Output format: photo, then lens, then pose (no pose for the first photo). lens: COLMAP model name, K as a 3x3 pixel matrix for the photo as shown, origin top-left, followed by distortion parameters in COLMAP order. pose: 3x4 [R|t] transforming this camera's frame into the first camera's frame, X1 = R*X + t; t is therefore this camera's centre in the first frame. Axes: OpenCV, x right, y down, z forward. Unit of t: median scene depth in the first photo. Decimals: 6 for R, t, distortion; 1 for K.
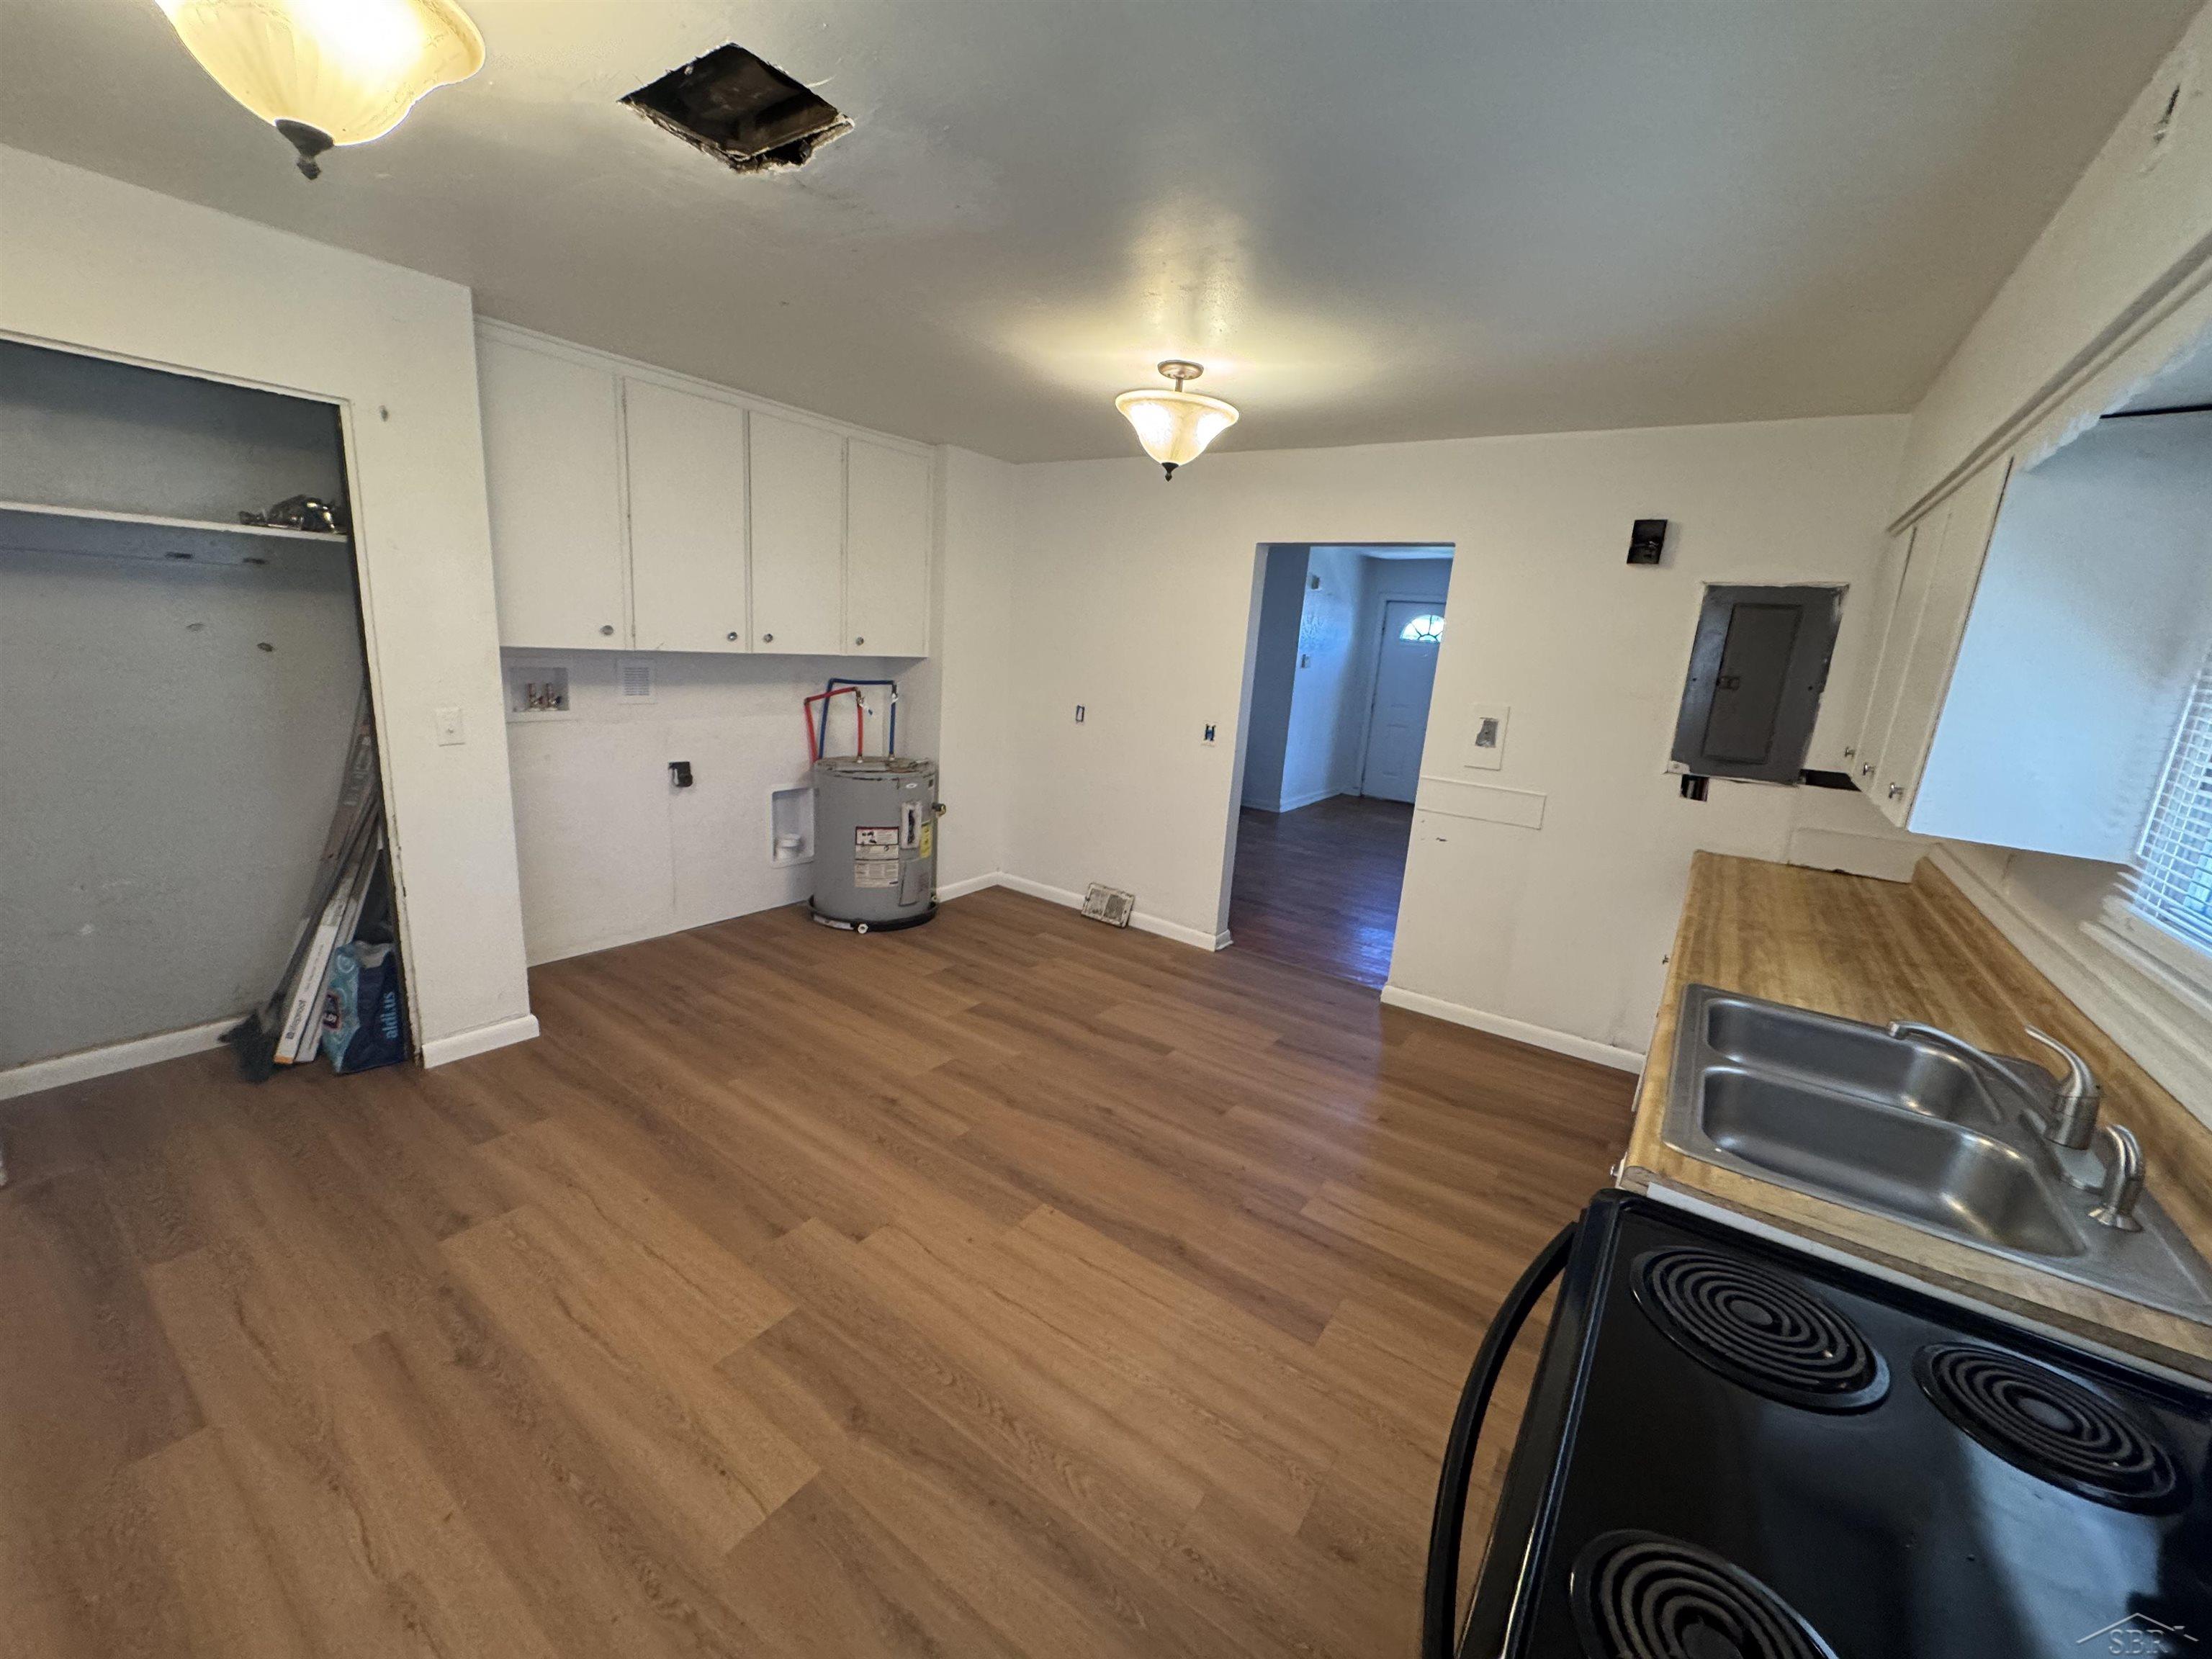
lens RADIAL K [[880.3, 0, 1106.0], [0, 880.3, 829.5], [0, 0, 1]] dist [-0.003780, 0.000216]
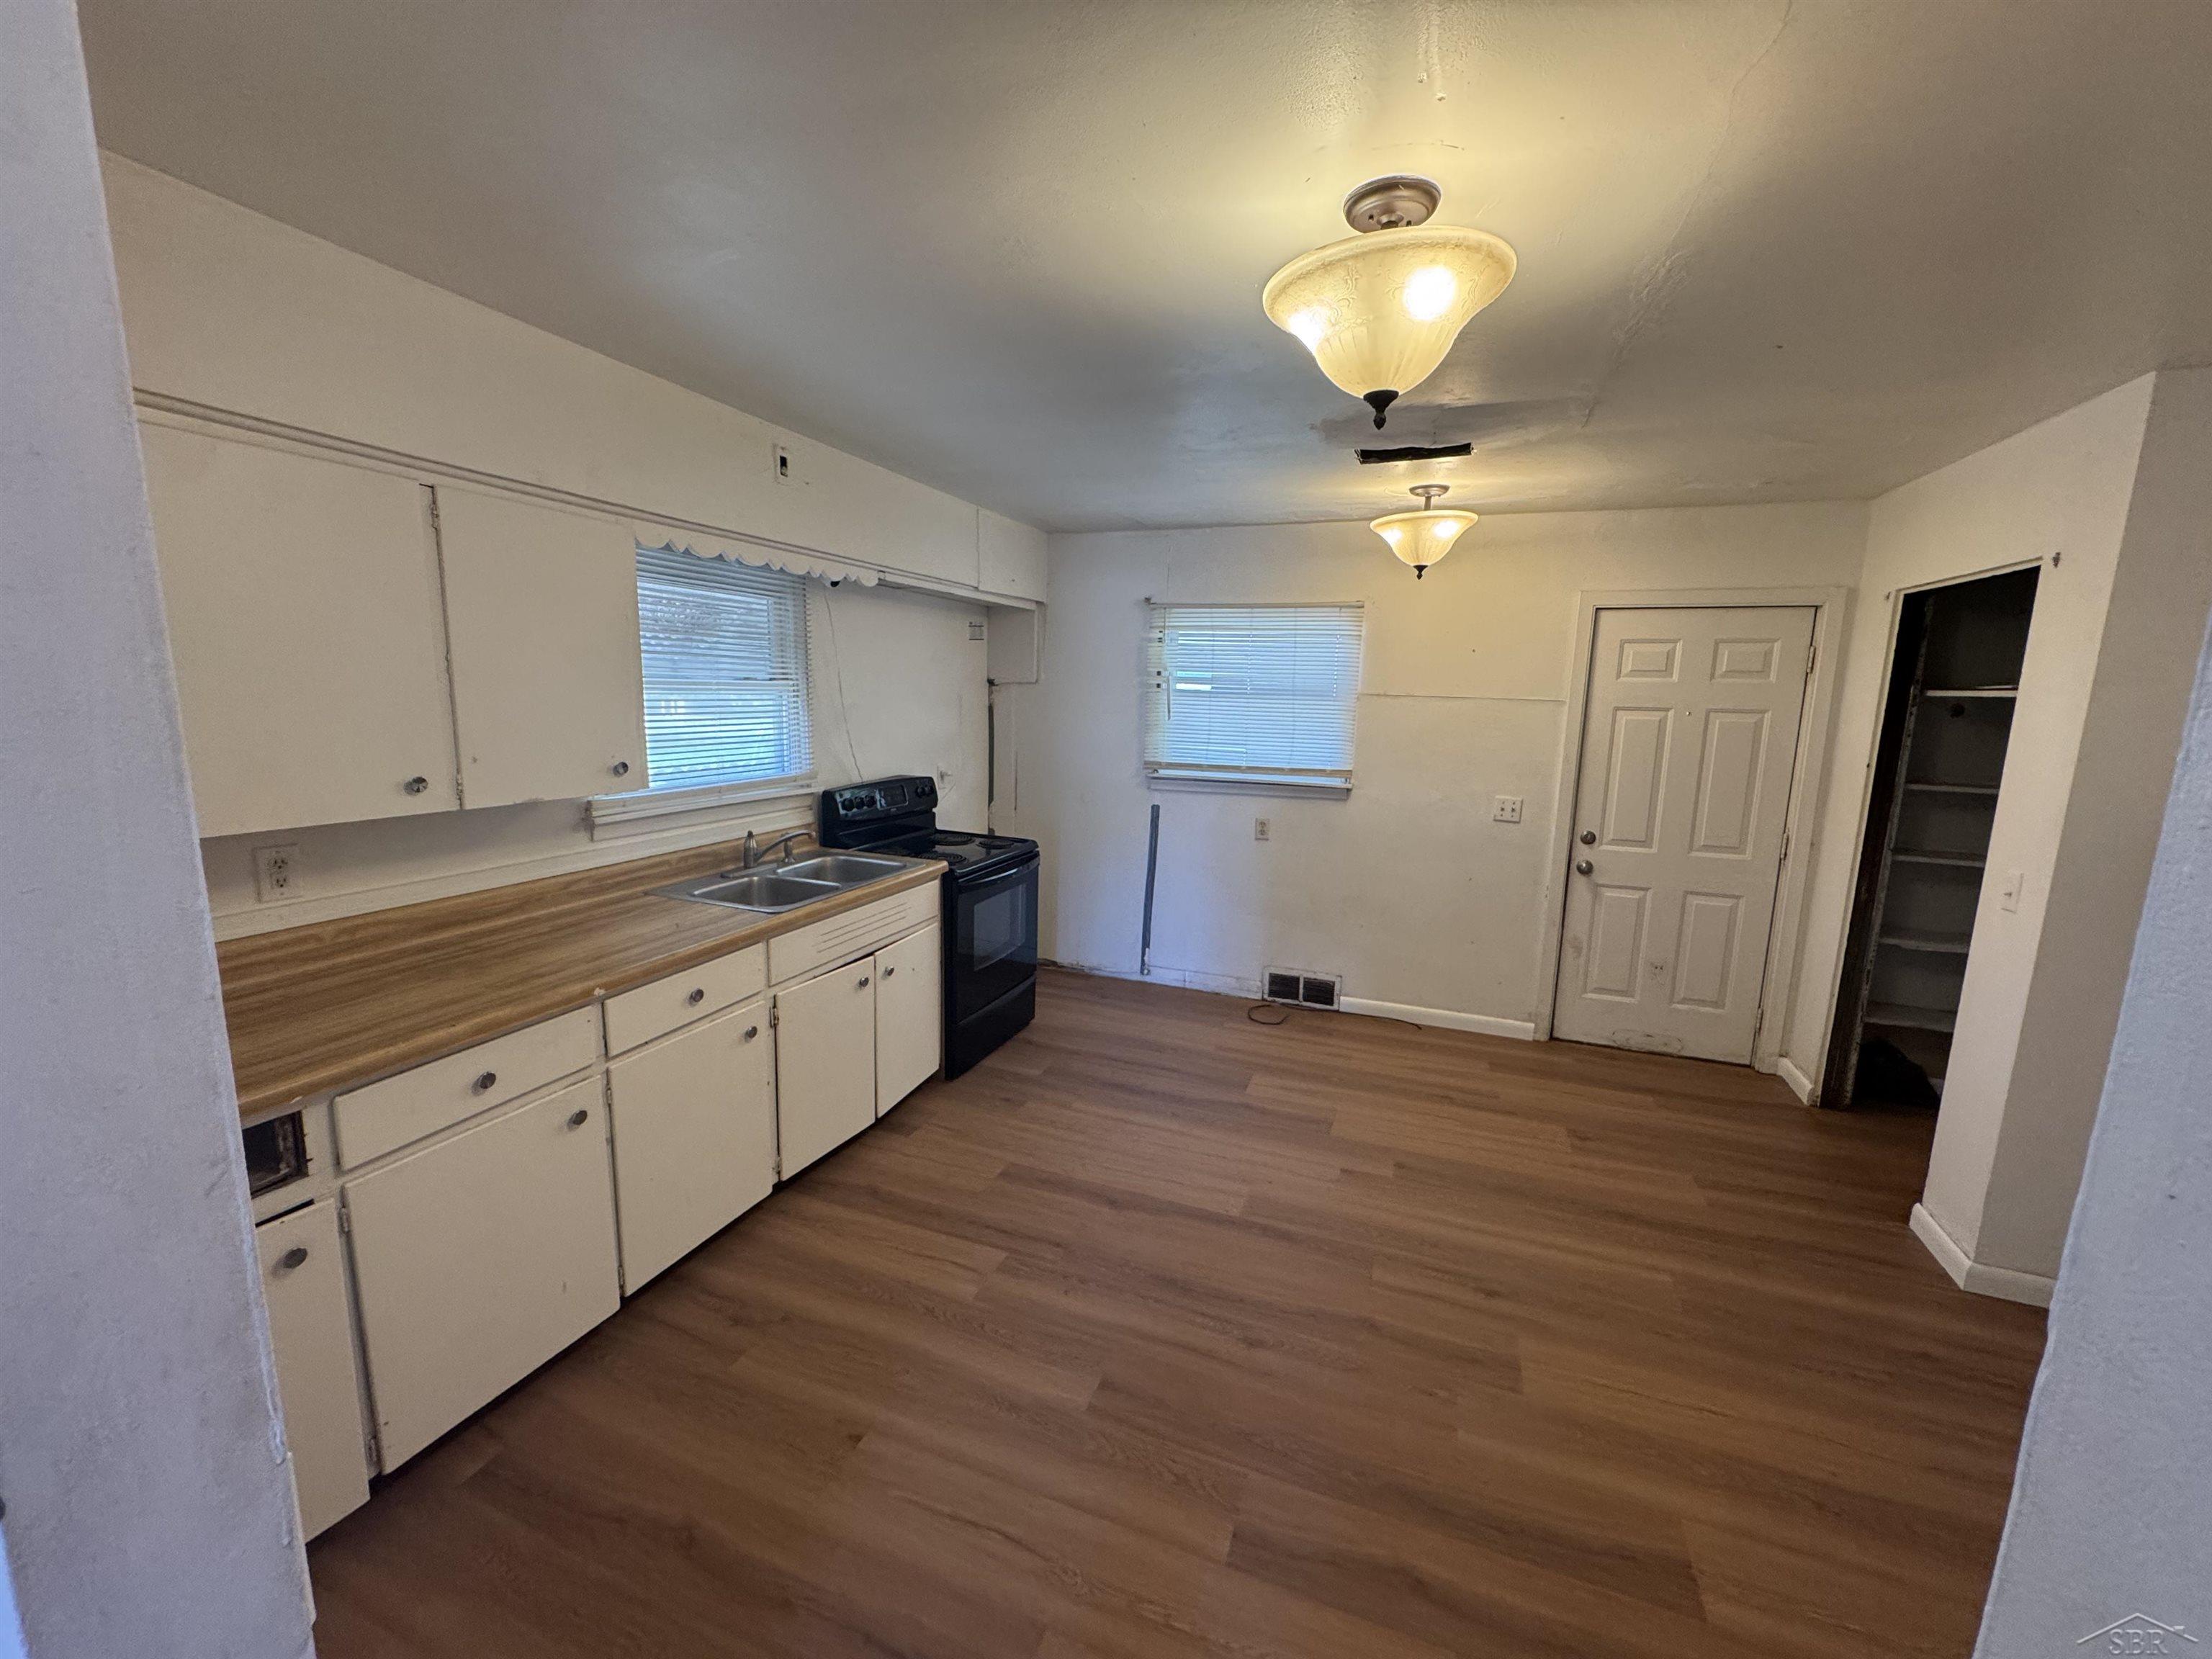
lens RADIAL K [[880.3, 0, 1106.0], [0, 880.3, 829.5], [0, 0, 1]] dist [-0.003780, 0.000216]
pose [[-0.964057, -0.057276, -0.259450, 0.334046], [-0.149243, 0.924620, 0.350433, -0.321637], [0.219821, 0.376559, -0.899934, 1.458795]]
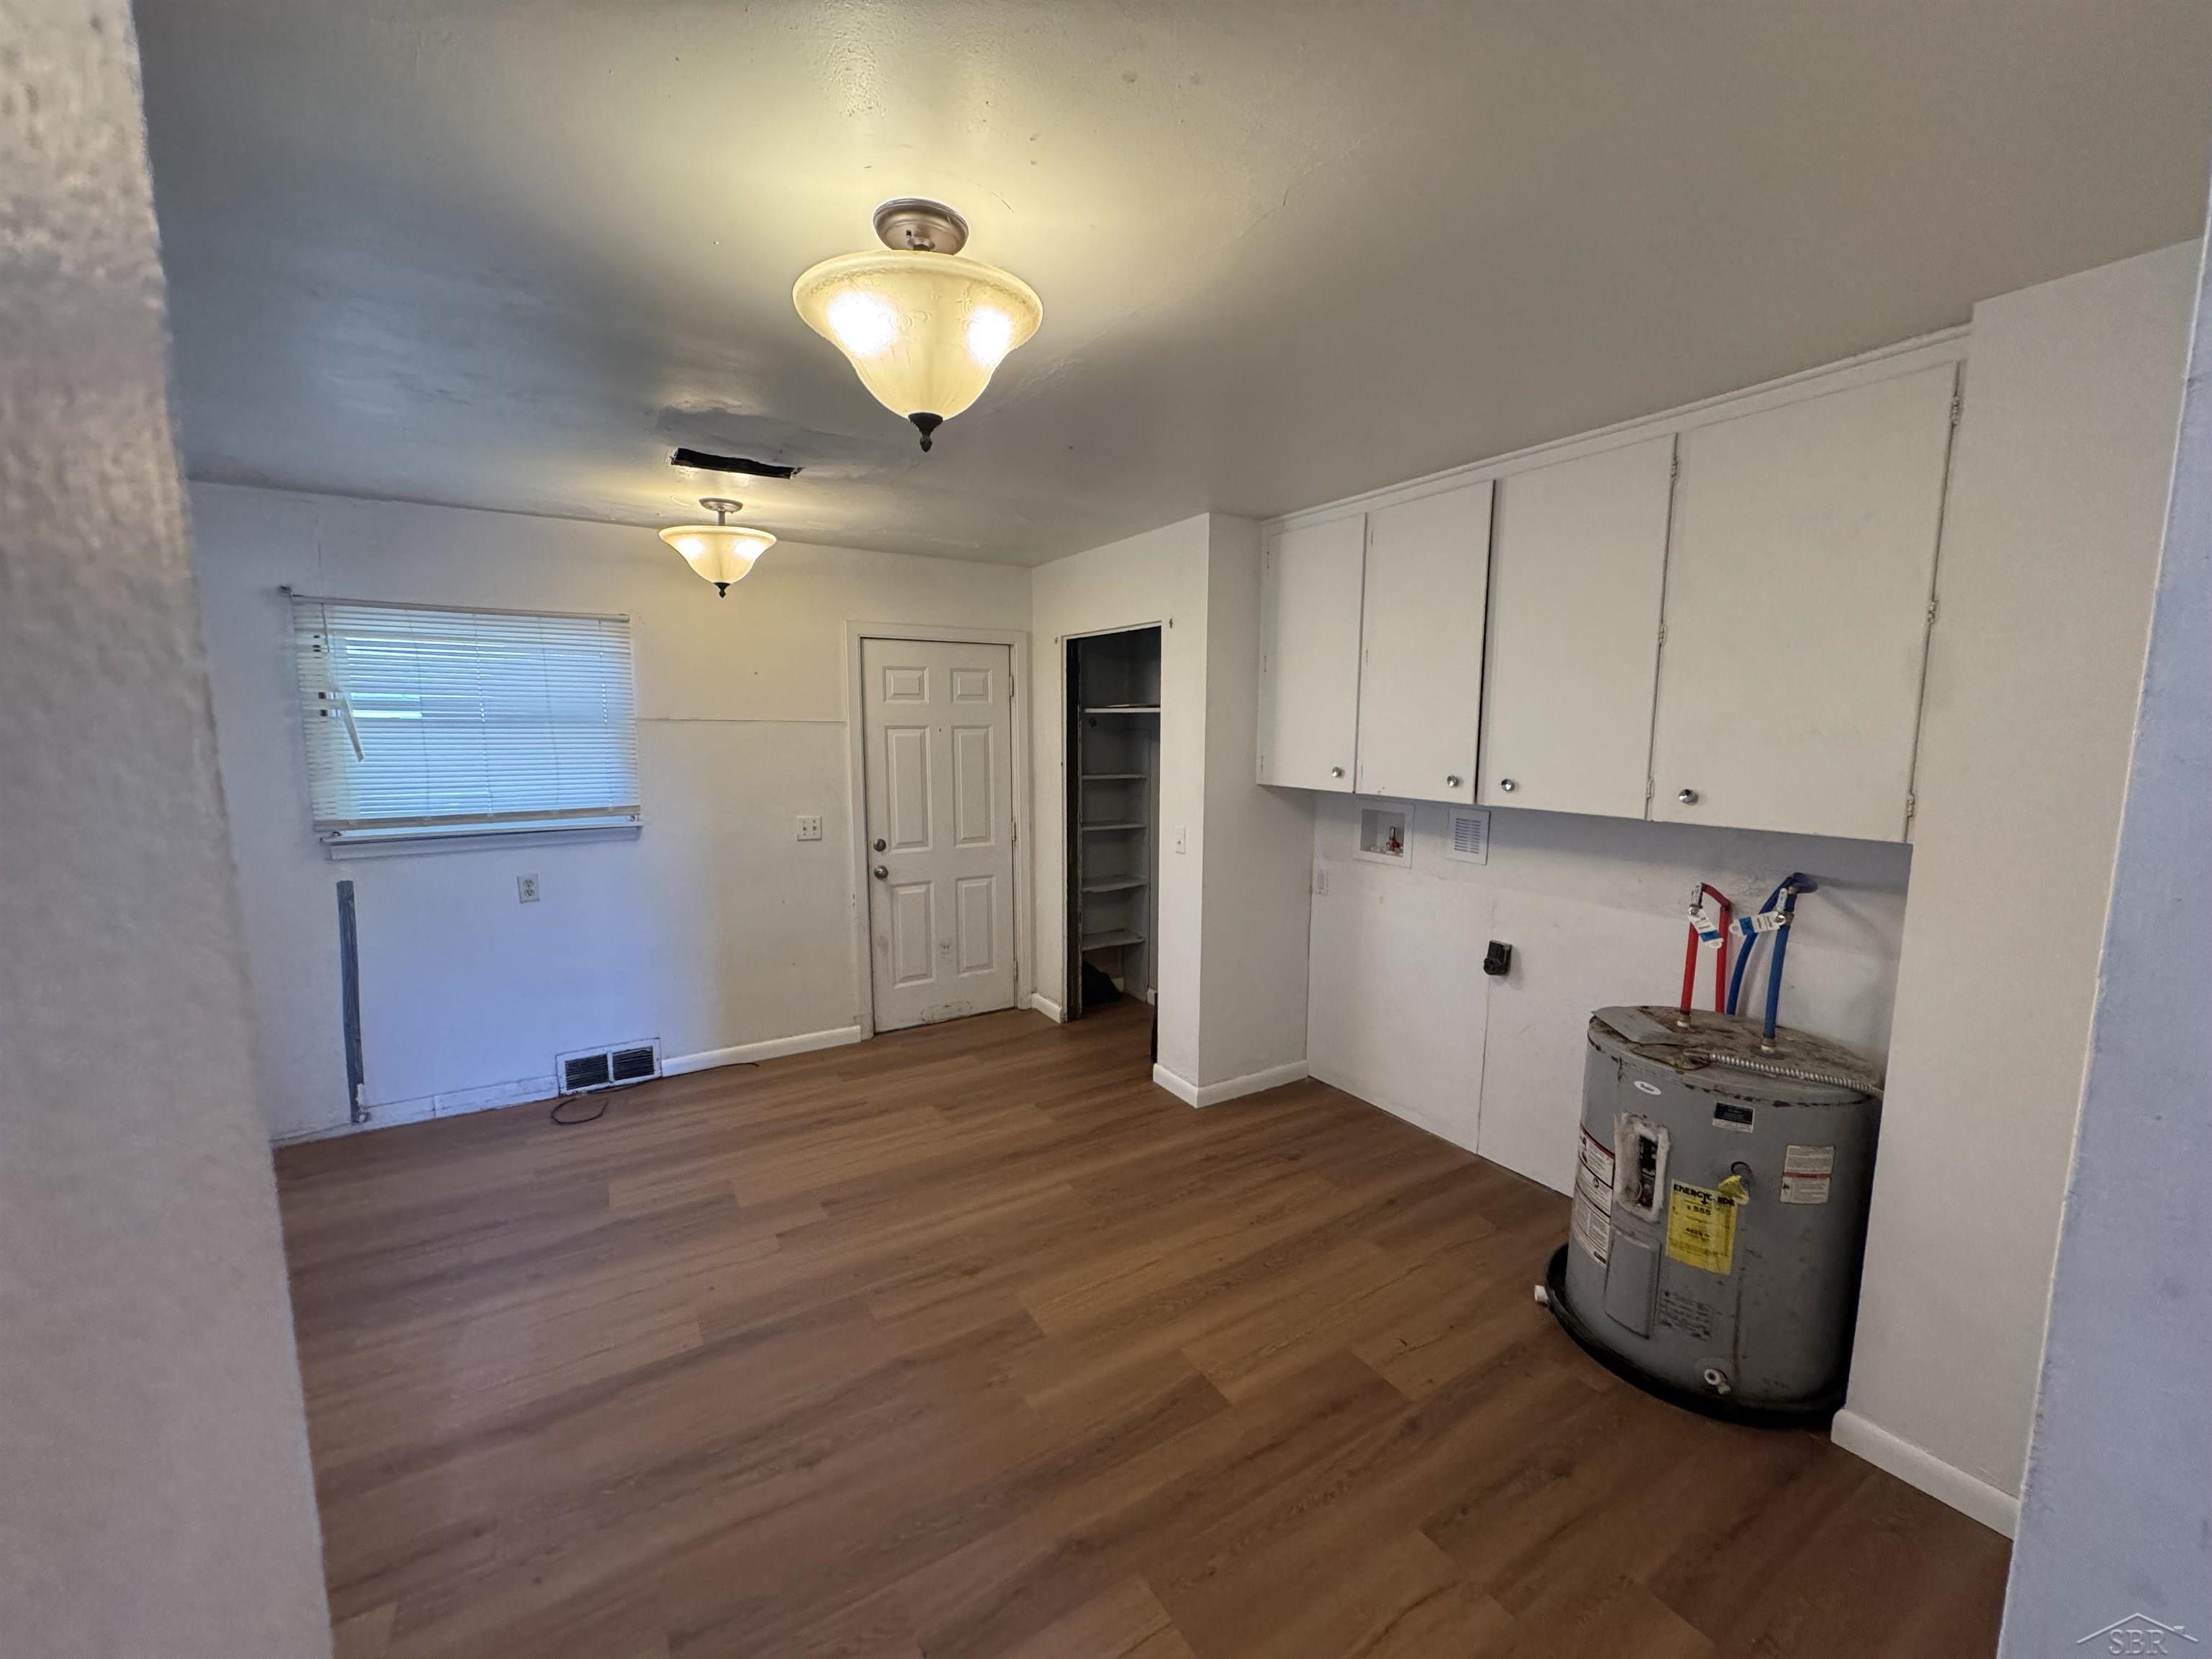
lens RADIAL K [[880.3, 0, 1106.0], [0, 880.3, 829.5], [0, 0, 1]] dist [-0.003780, 0.000216]
pose [[-0.386448, 0.035533, -0.921626, 0.492517], [-0.238333, 0.961471, 0.137004, -0.267354], [0.890986, 0.272599, -0.363090, 1.284789]]
